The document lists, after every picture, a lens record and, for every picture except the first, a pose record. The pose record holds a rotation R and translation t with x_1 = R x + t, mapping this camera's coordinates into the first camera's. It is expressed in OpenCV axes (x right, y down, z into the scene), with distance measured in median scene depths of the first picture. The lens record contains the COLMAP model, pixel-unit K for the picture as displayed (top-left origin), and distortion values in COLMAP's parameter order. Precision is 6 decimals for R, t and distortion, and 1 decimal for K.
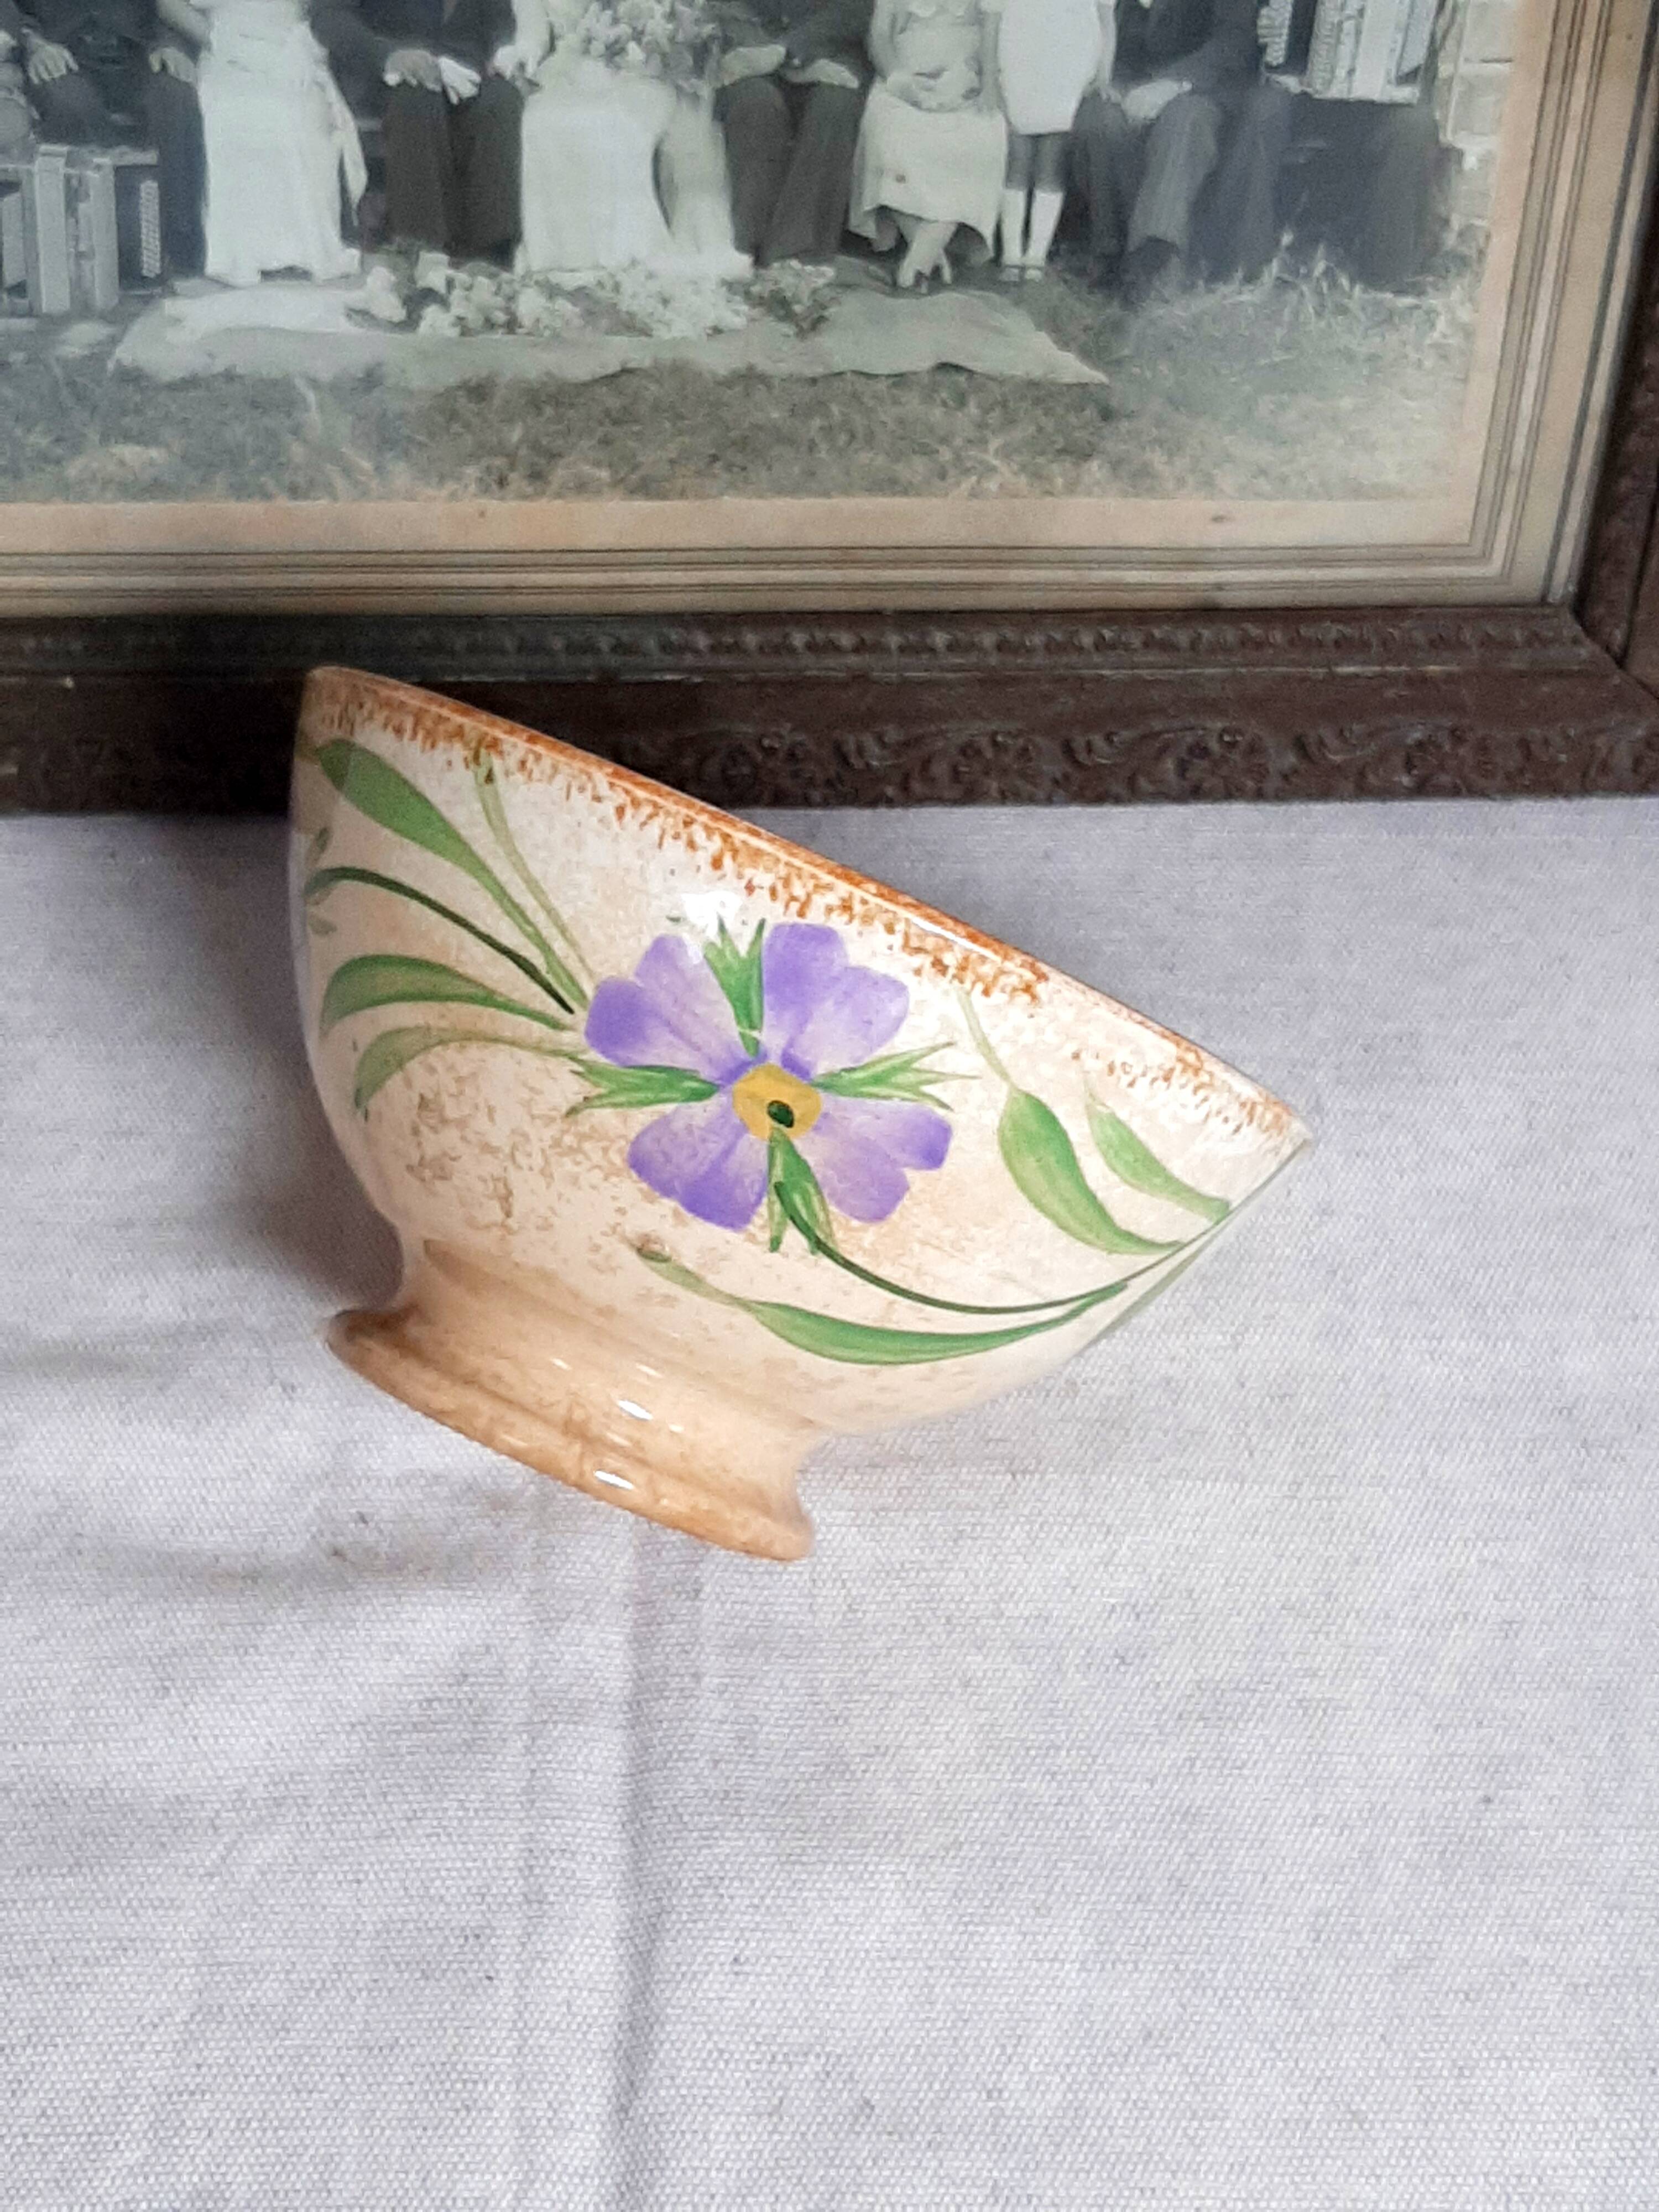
lens RADIAL K [[3466.9, 0, 823.9], [0, 3466.9, 1060.2], [0, 0, 1]] dist [0.042311, 0.000000]
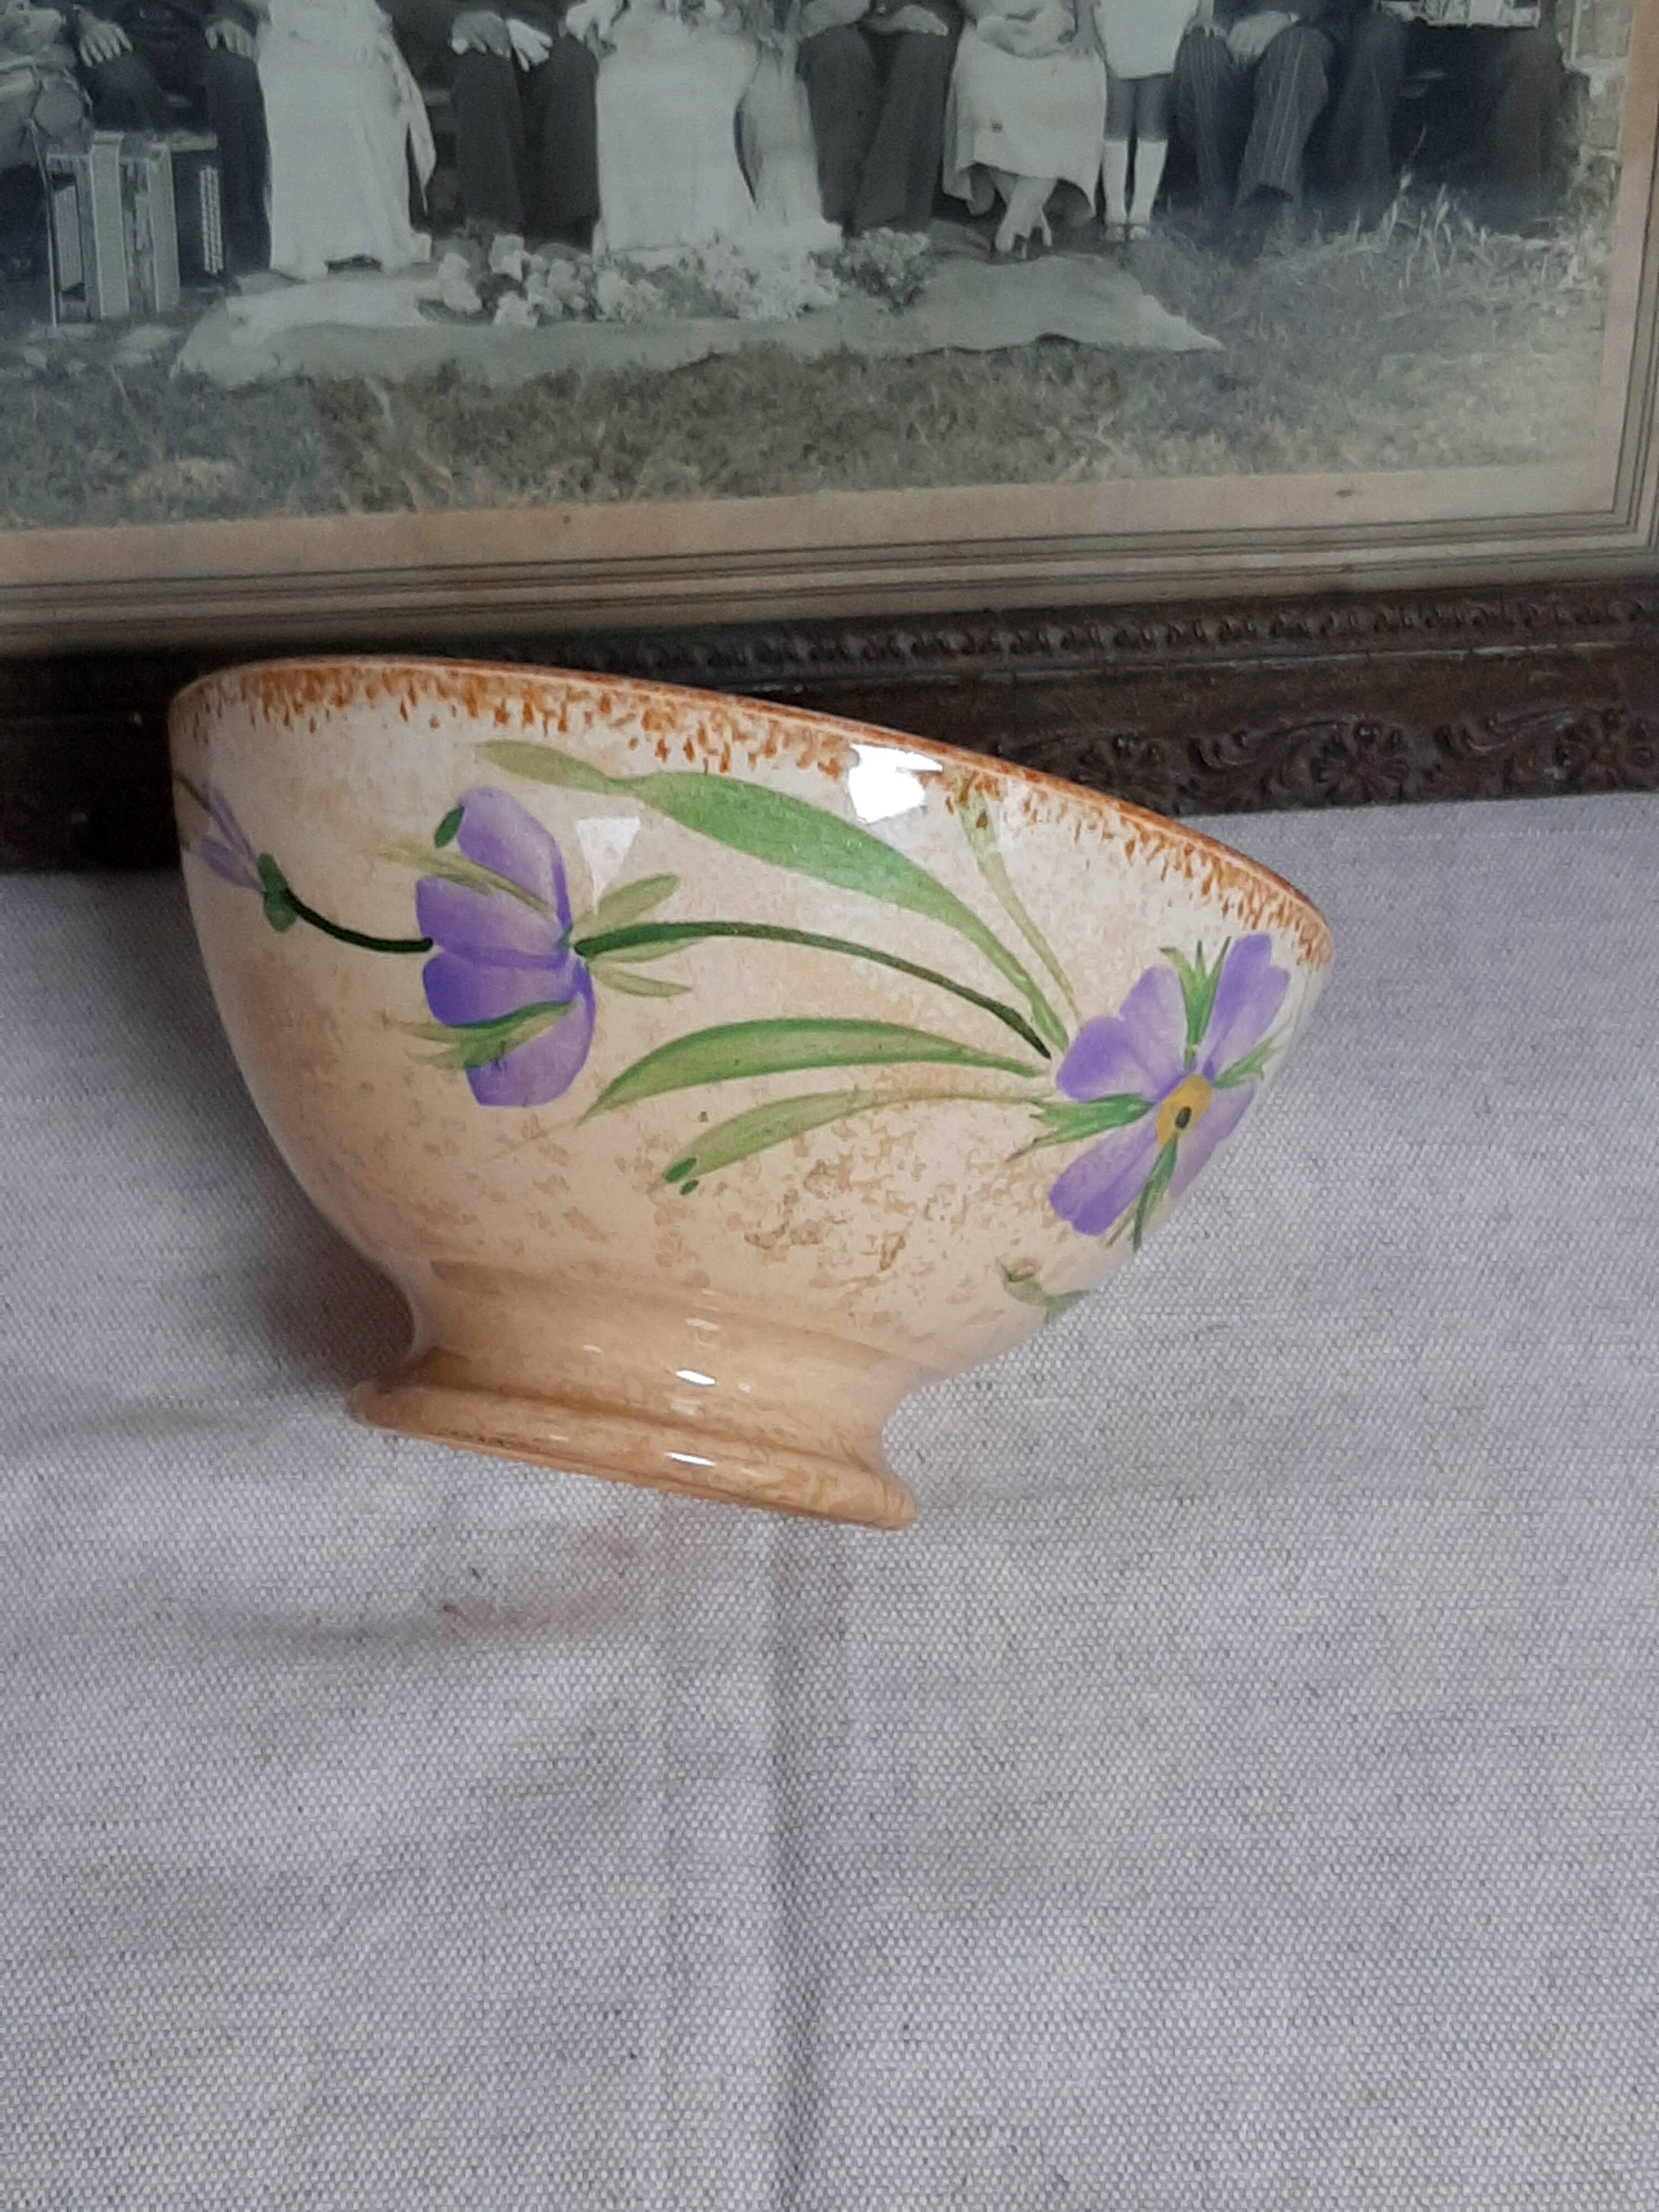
lens RADIAL K [[3466.9, 0, 812.0], [0, 3466.9, 1061.3], [0, 0, 1]] dist [0.042311, 0.000000]
pose [[0.998911, -0.040989, -0.022298, -0.017448], [0.038922, 0.995503, -0.086361, 0.079246], [0.025737, 0.085399, 0.996014, 0.074848]]
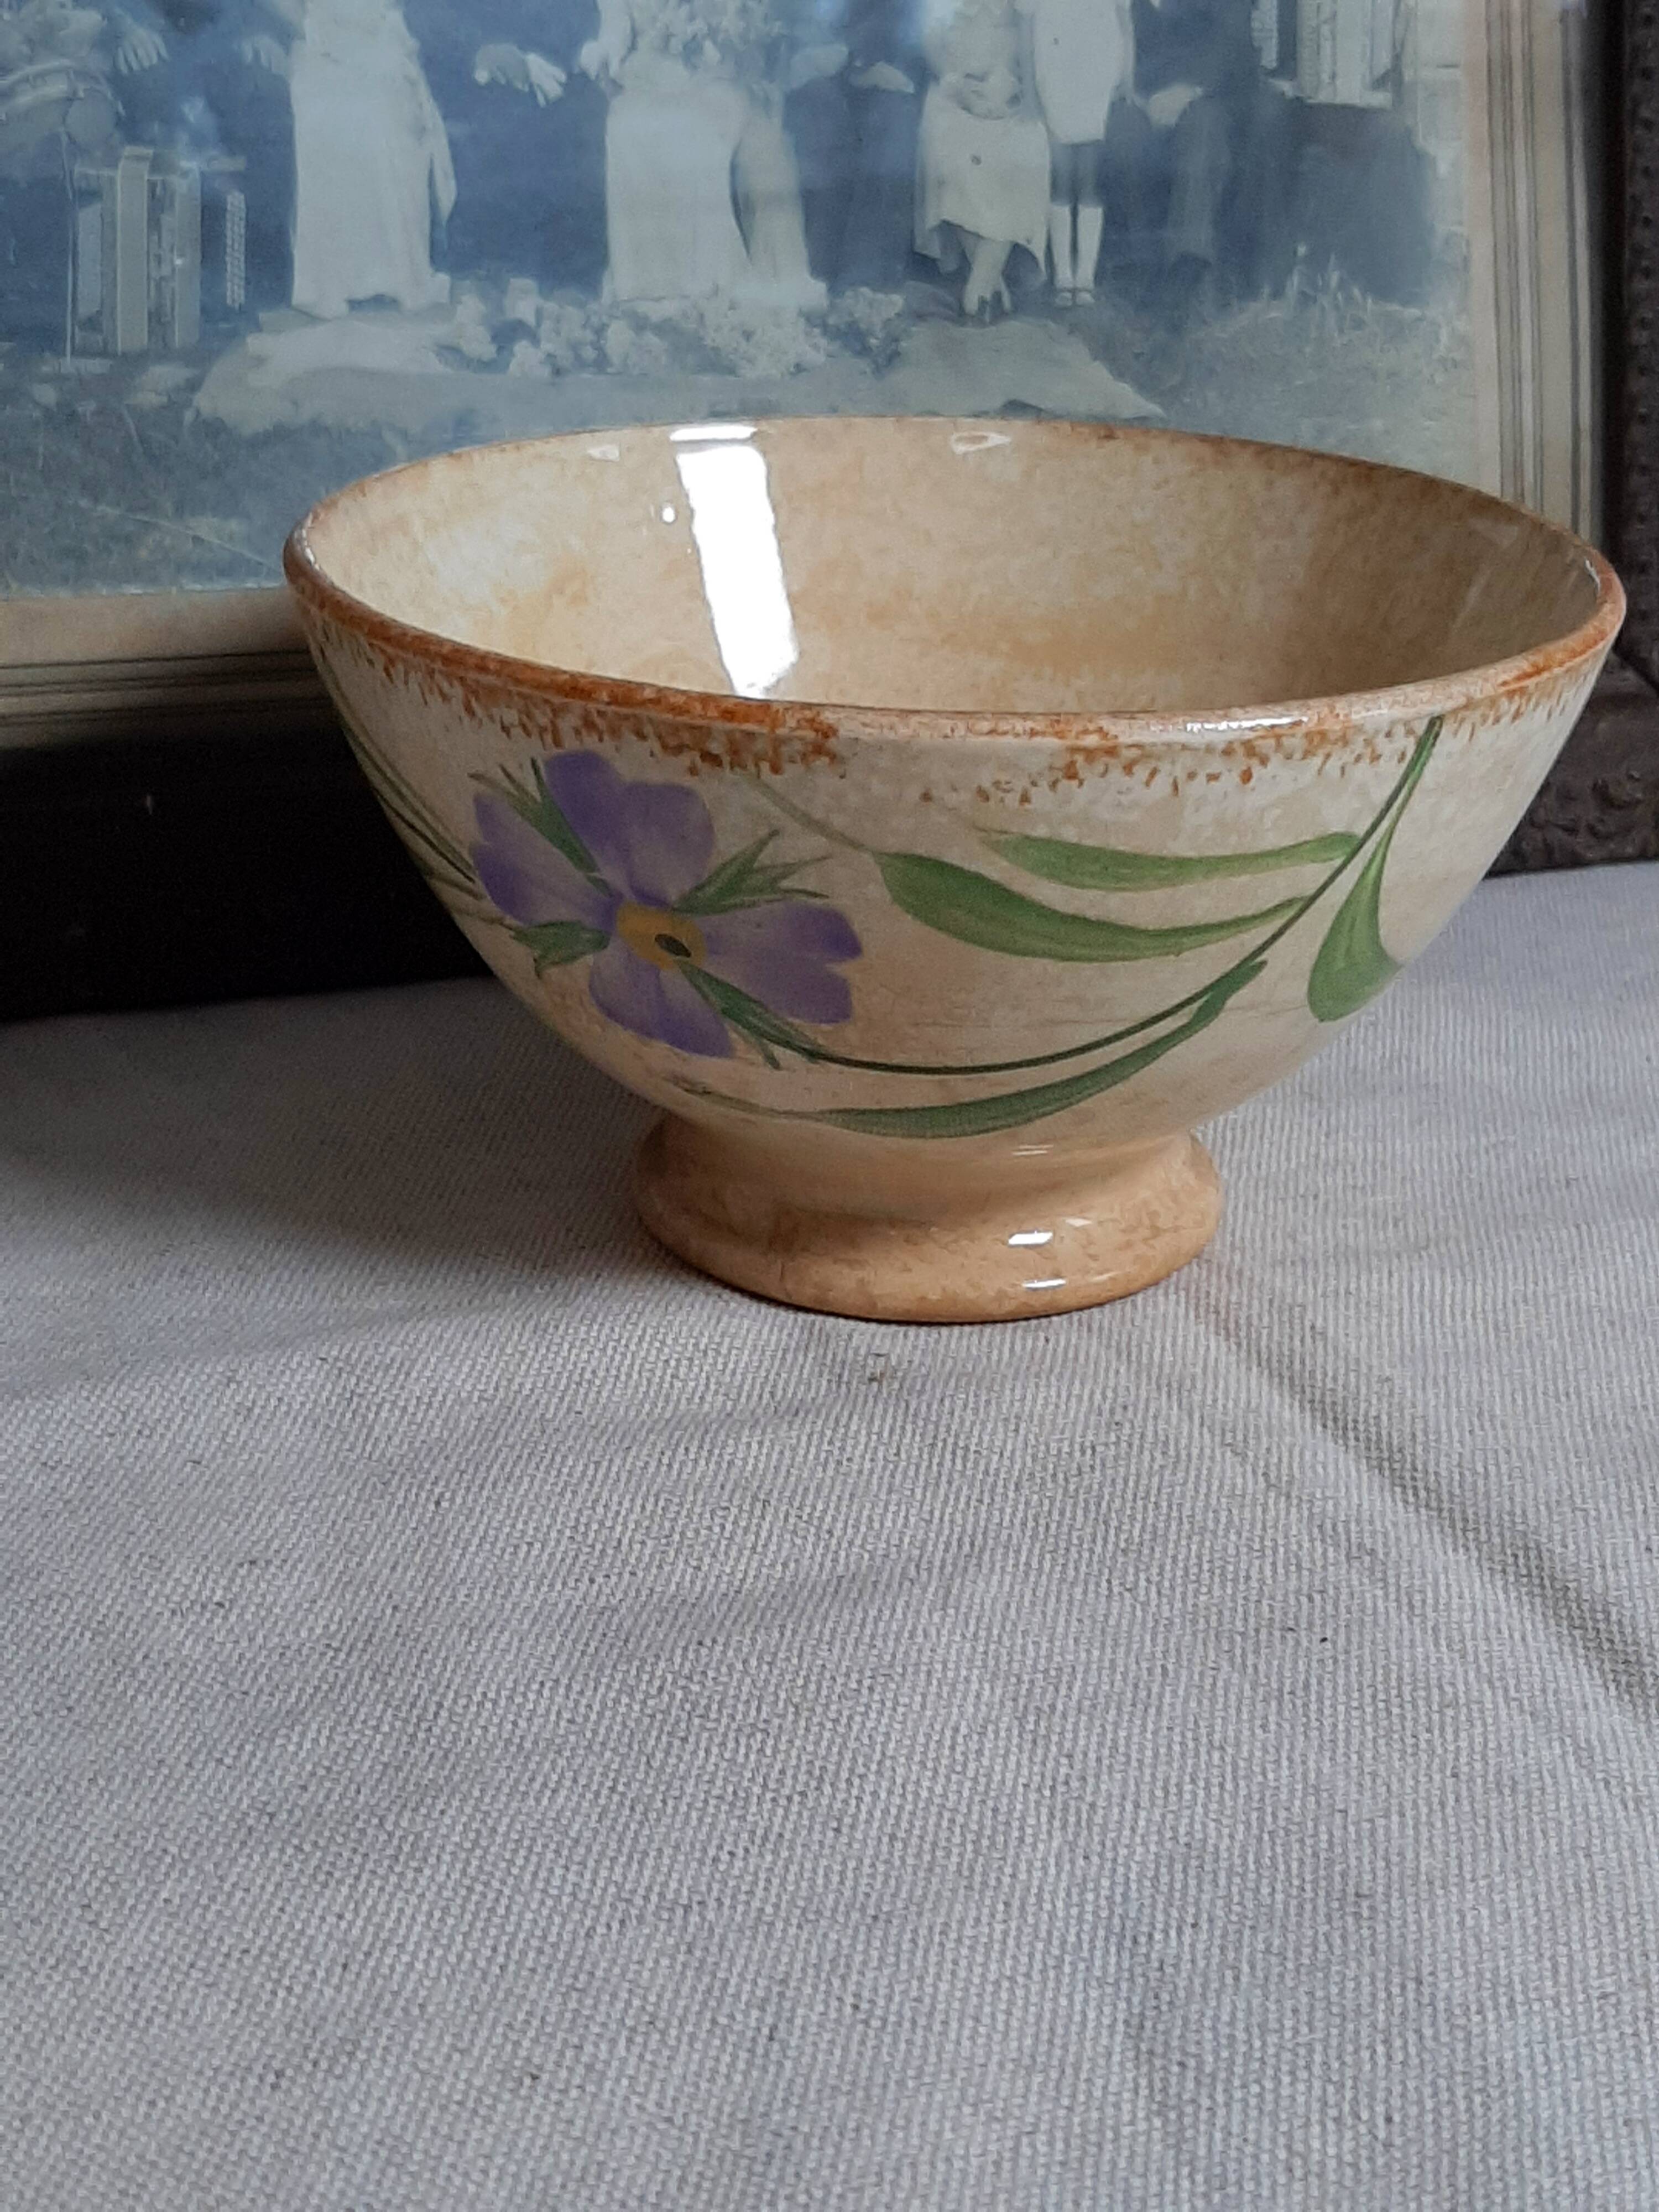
lens RADIAL K [[3466.9, 0, 823.7], [0, 3466.9, 1084.5], [0, 0, 1]] dist [0.042311, 0.000000]
pose [[0.930833, -0.115980, 0.346552, -0.396600], [0.284866, 0.824290, -0.489283, 0.445559], [-0.228912, 0.554162, 0.800315, 0.345854]]
